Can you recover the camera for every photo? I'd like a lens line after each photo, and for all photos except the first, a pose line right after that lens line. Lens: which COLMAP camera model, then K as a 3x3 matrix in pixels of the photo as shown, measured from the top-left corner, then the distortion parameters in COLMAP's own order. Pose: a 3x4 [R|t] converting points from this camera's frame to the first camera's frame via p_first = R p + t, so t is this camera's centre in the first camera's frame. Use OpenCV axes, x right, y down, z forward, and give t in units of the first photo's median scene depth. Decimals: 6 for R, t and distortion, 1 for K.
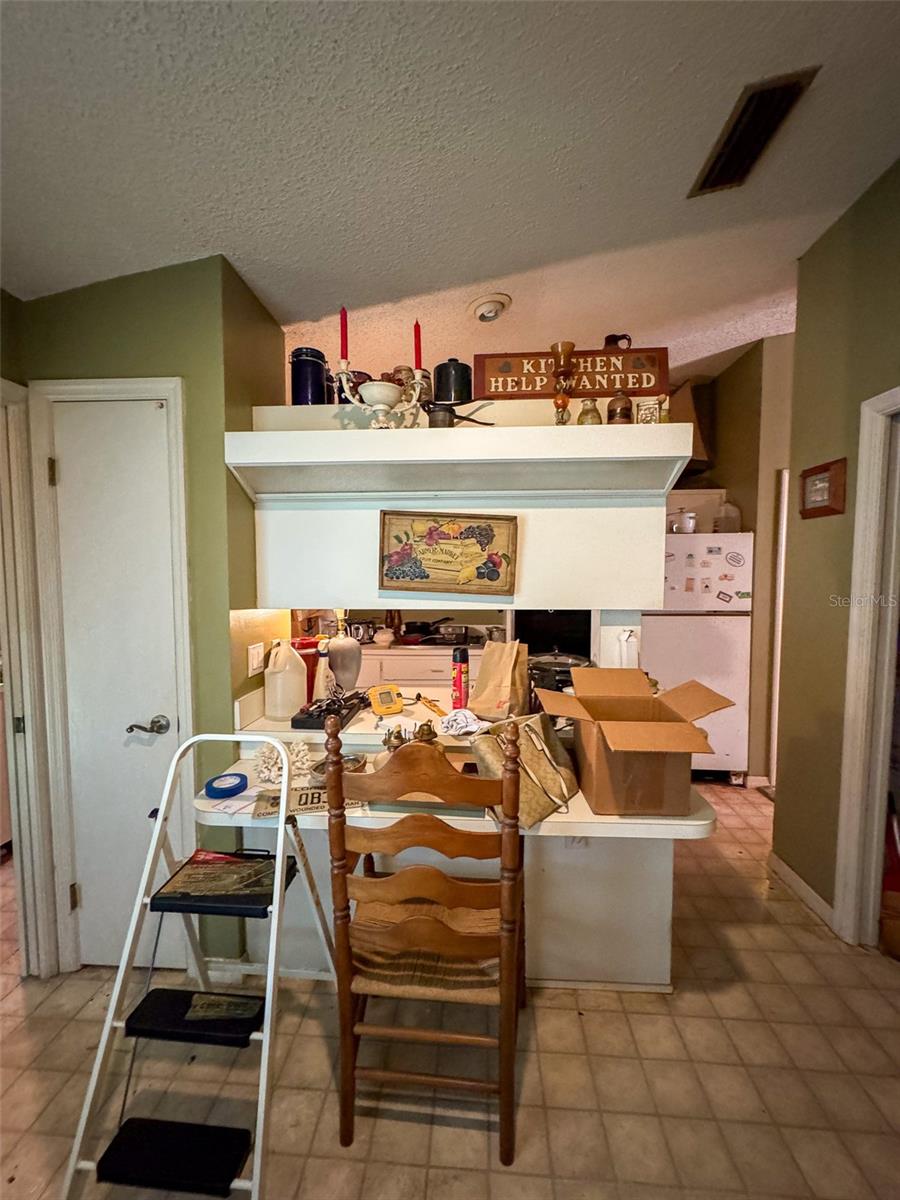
lens RADIAL K [[478.9, 0, 449.2], [0, 478.9, 600.0], [0, 0, 1]] dist [-0.005396, 0.001097]
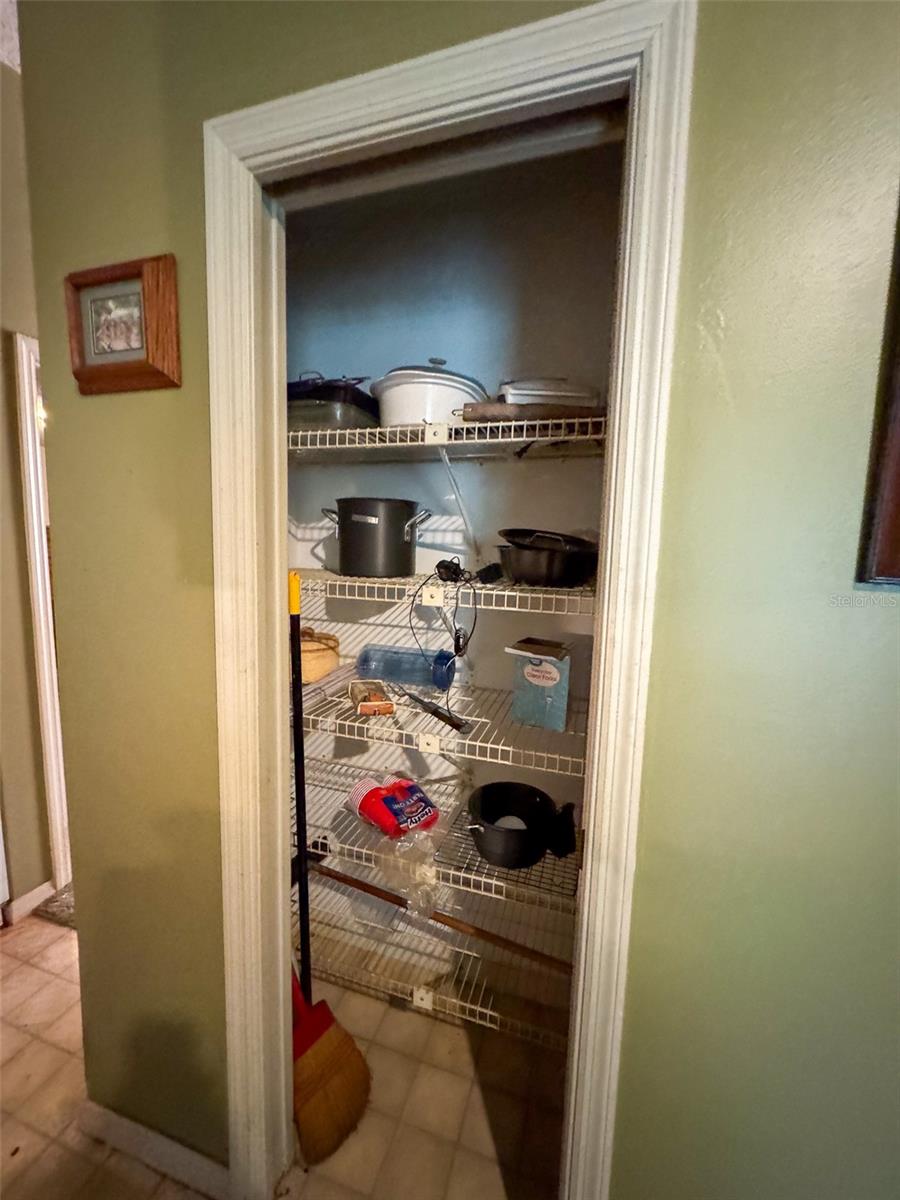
lens RADIAL K [[478.9, 0, 447.9], [0, 478.9, 597.7], [0, 0, 1]] dist [-0.005396, 0.001097]
pose [[0.240743, -0.101170, 0.965302, 0.464756], [0.035384, 0.994806, 0.095438, -0.019447], [-0.969944, 0.011180, 0.243073, 0.695608]]
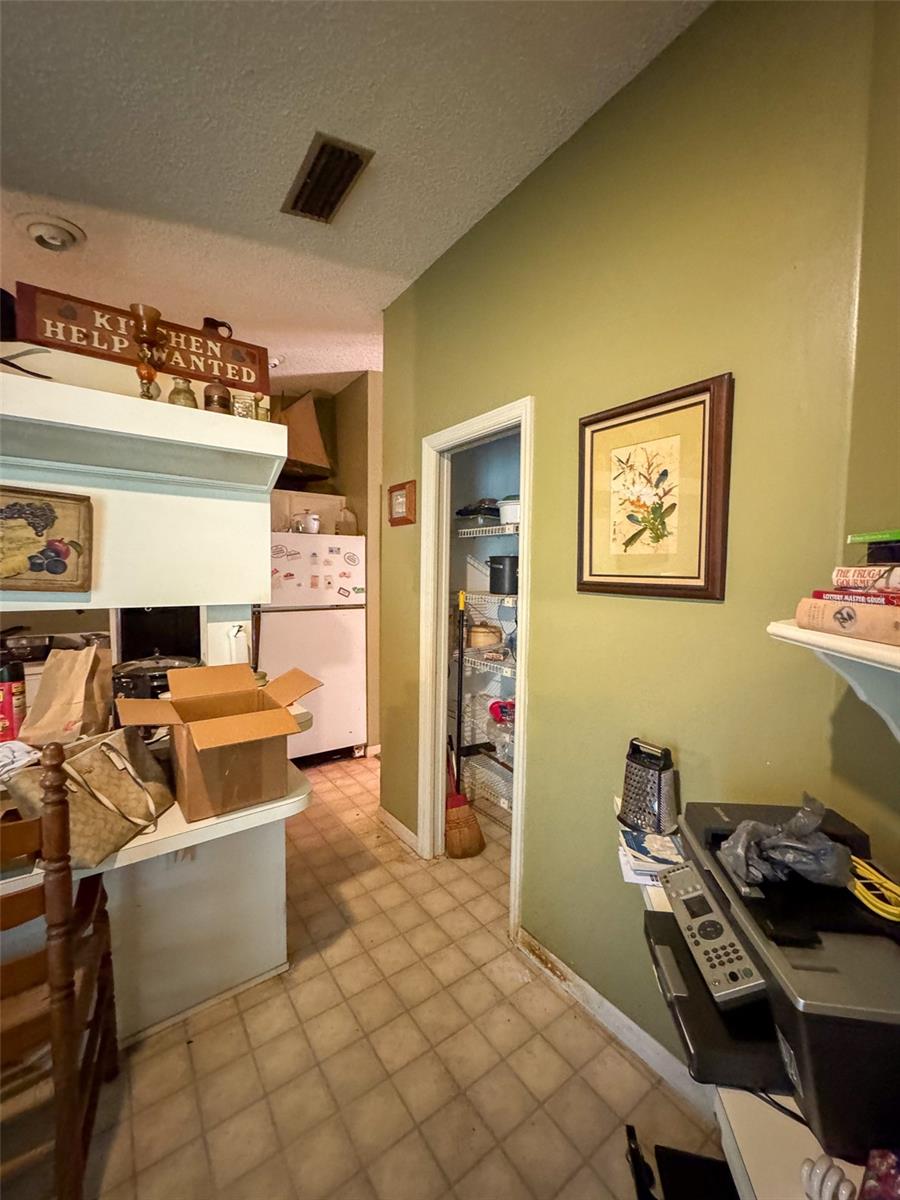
lens RADIAL K [[478.9, 0, 451.4], [0, 478.9, 600.0], [0, 0, 1]] dist [-0.005396, 0.001097]
pose [[0.766066, -0.026075, 0.642233, 0.083414], [0.025790, 0.999619, 0.009822, 0.012569], [-0.642244, 0.009039, 0.766447, -0.037463]]
